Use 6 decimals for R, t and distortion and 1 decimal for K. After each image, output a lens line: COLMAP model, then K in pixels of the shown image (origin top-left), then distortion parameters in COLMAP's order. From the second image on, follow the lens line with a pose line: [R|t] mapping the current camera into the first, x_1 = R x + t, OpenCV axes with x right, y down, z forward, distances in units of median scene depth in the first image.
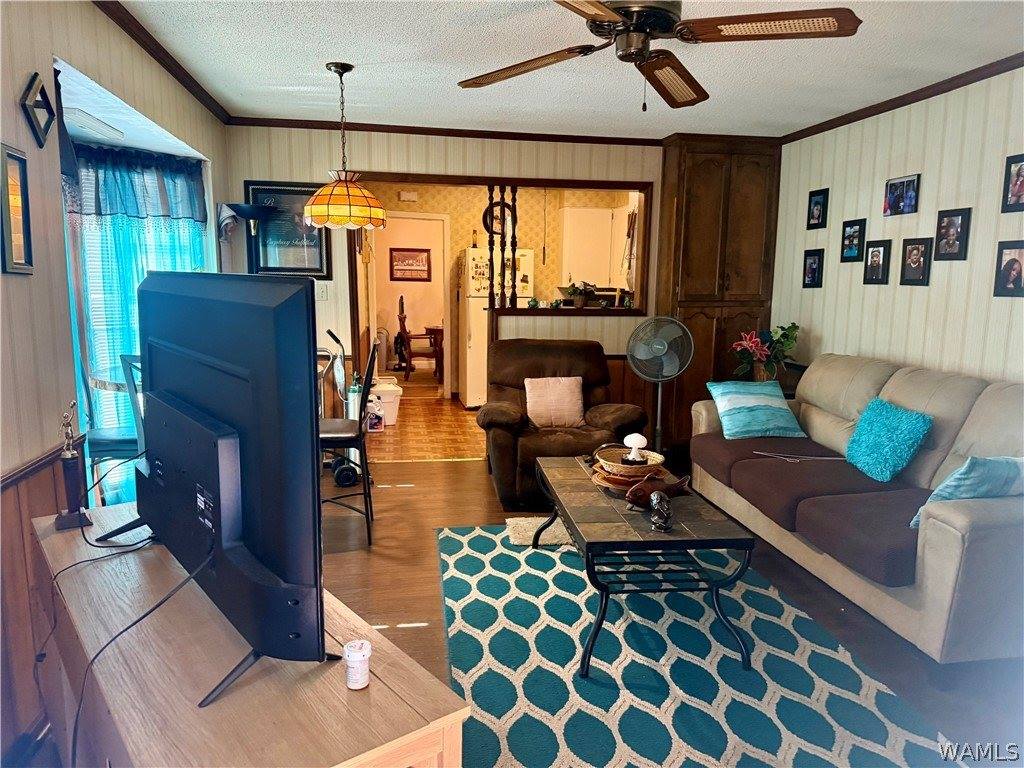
lens RADIAL K [[719.4, 0, 506.8], [0, 719.4, 379.6], [0, 0, 1]] dist [0.021101, -0.005476]
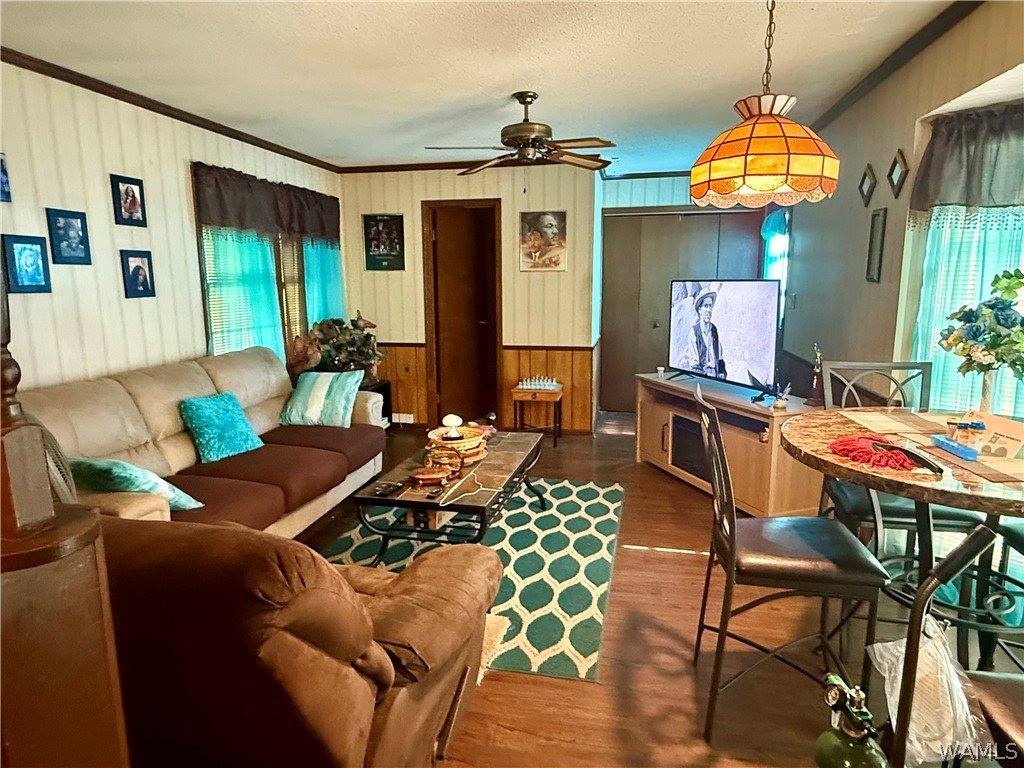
lens RADIAL K [[616.6, 0, 506.7], [0, 616.6, 393.3], [0, 0, 1]] dist [-0.019588, 0.002395]
pose [[-0.935376, -0.070634, 0.346529, -0.217894], [0.046988, 0.946344, 0.319727, -0.239959], [-0.350519, 0.315347, -0.881869, 1.601369]]
